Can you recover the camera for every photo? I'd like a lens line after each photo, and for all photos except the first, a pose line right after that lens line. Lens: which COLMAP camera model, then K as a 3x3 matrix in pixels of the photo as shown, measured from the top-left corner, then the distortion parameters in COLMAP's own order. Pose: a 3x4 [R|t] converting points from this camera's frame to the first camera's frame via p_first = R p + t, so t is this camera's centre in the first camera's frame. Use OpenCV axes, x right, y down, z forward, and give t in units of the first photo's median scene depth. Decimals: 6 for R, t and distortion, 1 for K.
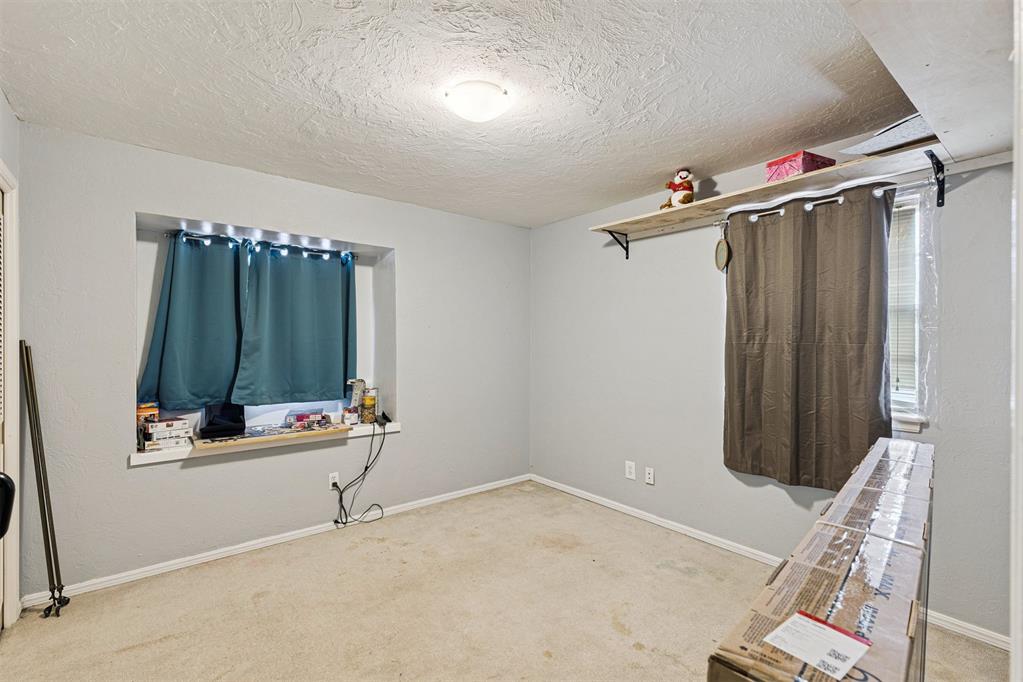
lens RADIAL K [[461.3, 0, 511.3], [0, 461.3, 342.8], [0, 0, 1]] dist [0.008182, -0.001992]
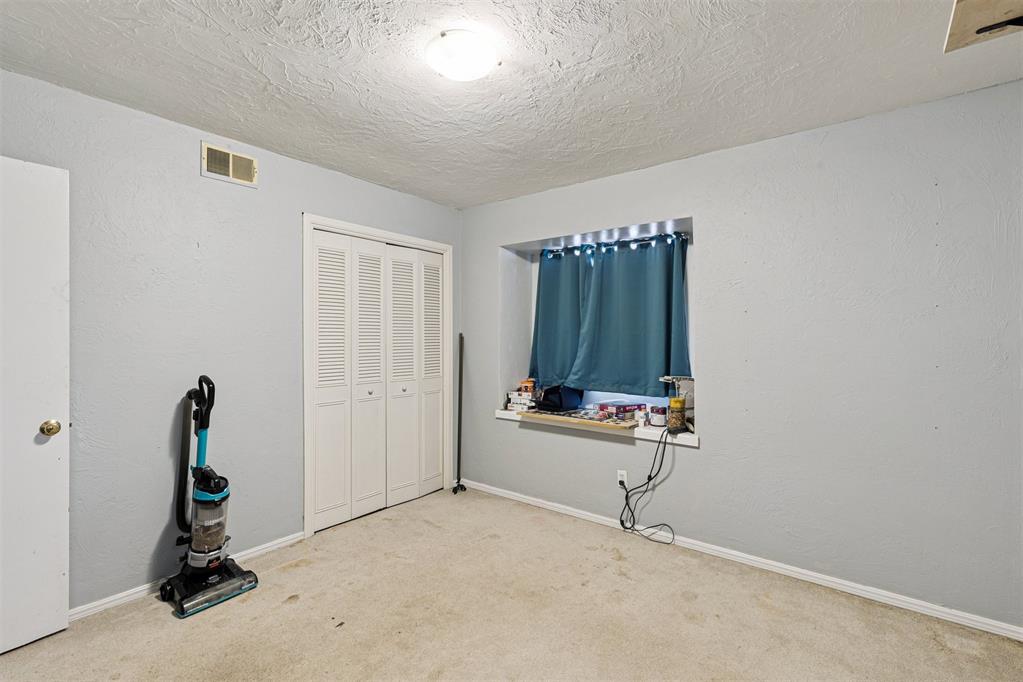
lens RADIAL K [[461.3, 0, 510.0], [0, 461.3, 337.0], [0, 0, 1]] dist [0.008182, -0.001992]
pose [[0.212141, 0.003697, -0.977232, 0.530679], [0.000814, 0.999992, 0.003960, 0.000177], [0.977239, -0.001635, 0.212136, 0.601787]]
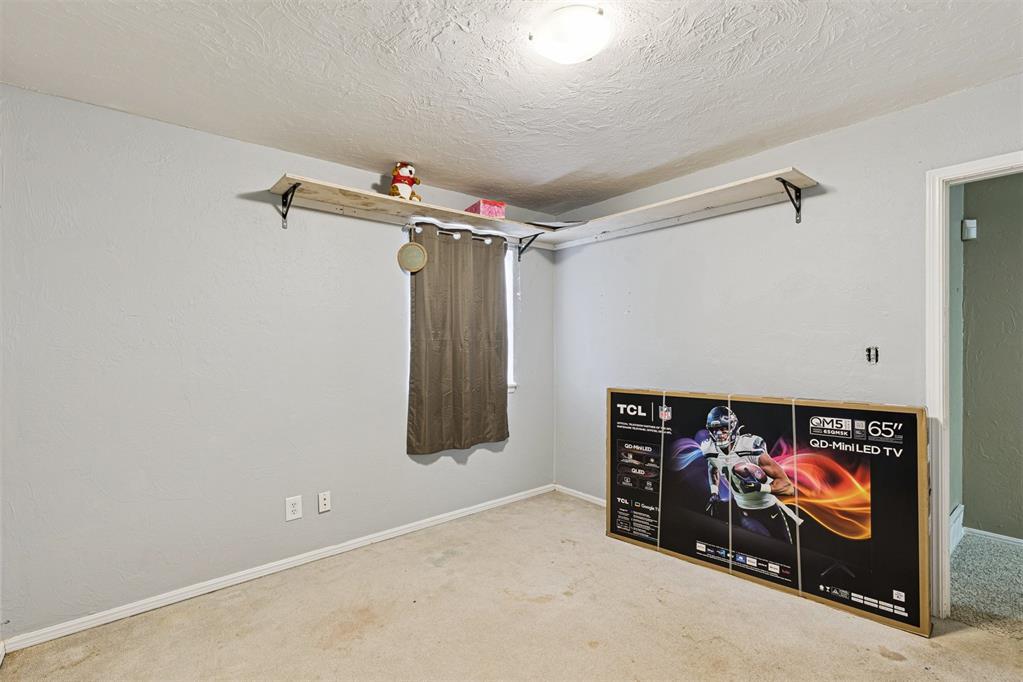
lens RADIAL K [[461.3, 0, 512.8], [0, 461.3, 342.7], [0, 0, 1]] dist [0.008182, -0.001992]
pose [[-0.020243, -0.004513, 0.999785, -0.586348], [0.008602, 0.999952, 0.004688, 0.004221], [-0.999758, 0.008695, -0.020204, 0.753211]]
